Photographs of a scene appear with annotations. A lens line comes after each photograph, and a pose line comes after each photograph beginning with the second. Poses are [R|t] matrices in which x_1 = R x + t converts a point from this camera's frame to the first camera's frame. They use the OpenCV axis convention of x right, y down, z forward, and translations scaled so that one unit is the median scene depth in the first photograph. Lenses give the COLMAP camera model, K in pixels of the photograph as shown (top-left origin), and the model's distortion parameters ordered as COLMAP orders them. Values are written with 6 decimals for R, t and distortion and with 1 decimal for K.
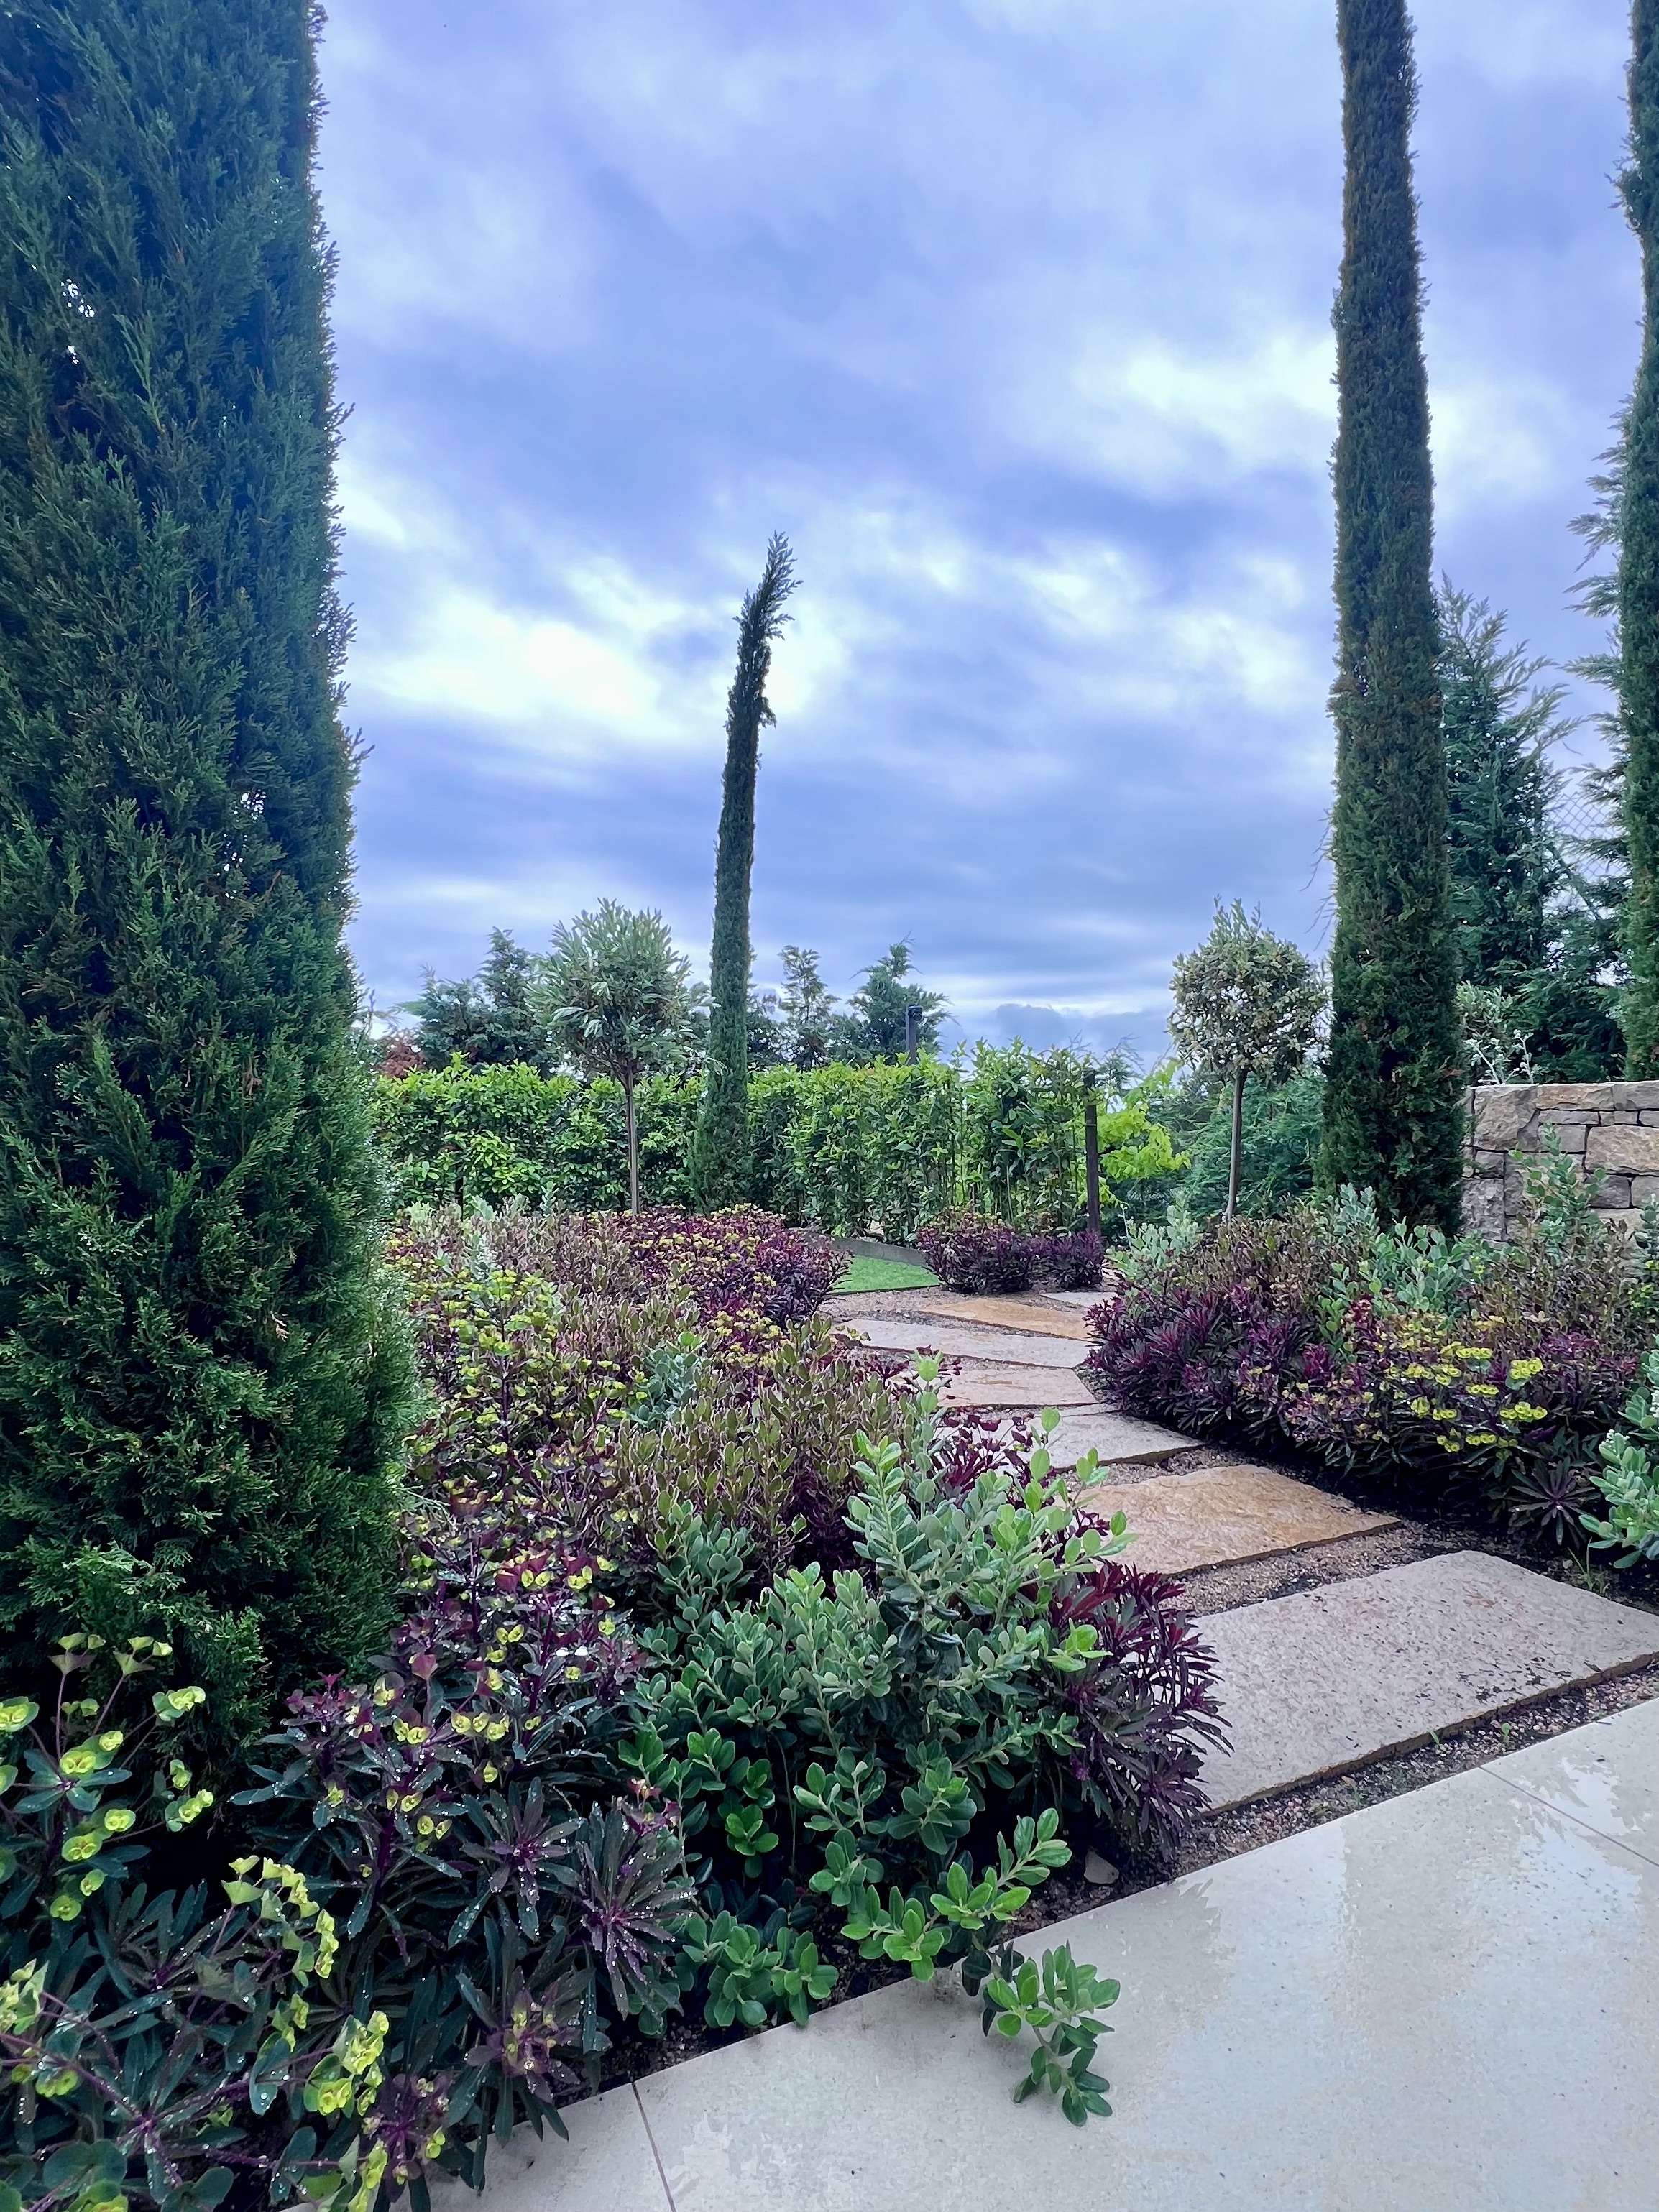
lens RADIAL K [[885.8, 0, 831.7], [0, 885.8, 1103.3], [0, 0, 1]] dist [0.000699, 0.000066]
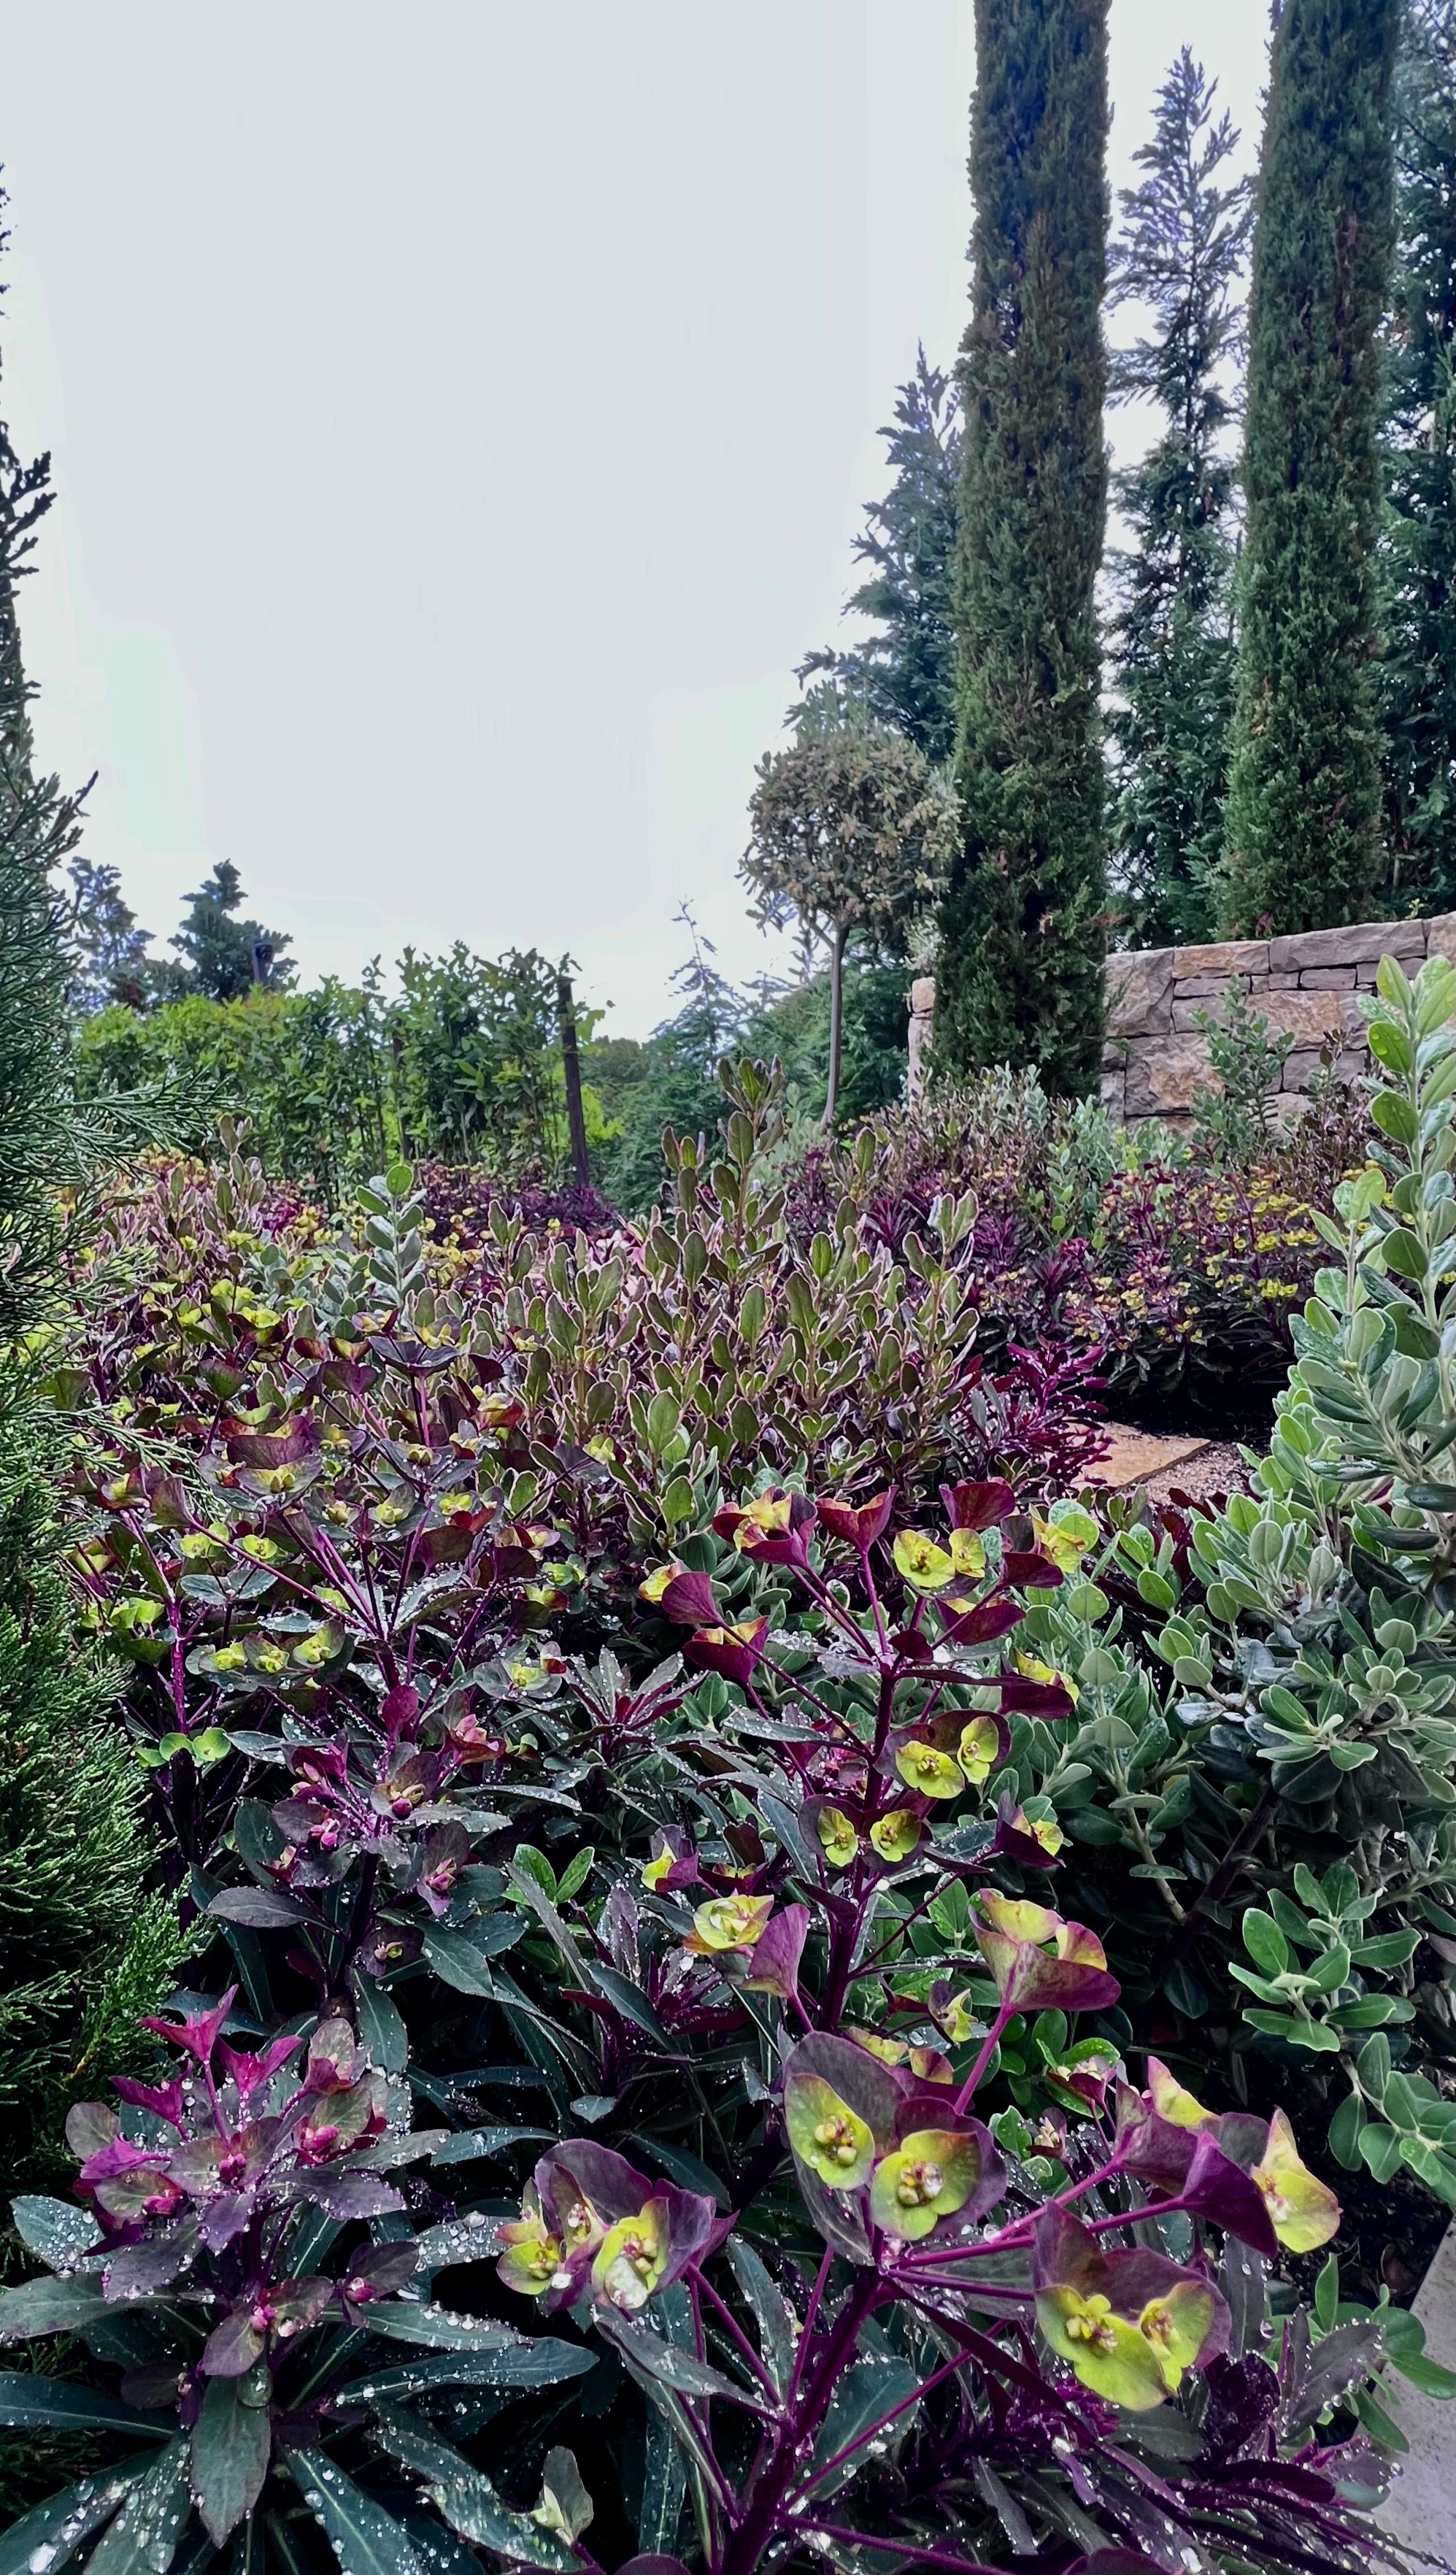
lens RADIAL K [[1410.4, 0, 727.7], [0, 1410.4, 1291.7], [0, 0, 1]] dist [-0.006735, 0.002052]
pose [[0.975002, -0.085971, 0.204891, 0.157322], [0.025397, 0.959191, 0.281616, -0.115277], [-0.220740, -0.269373, 0.937396, -0.217836]]
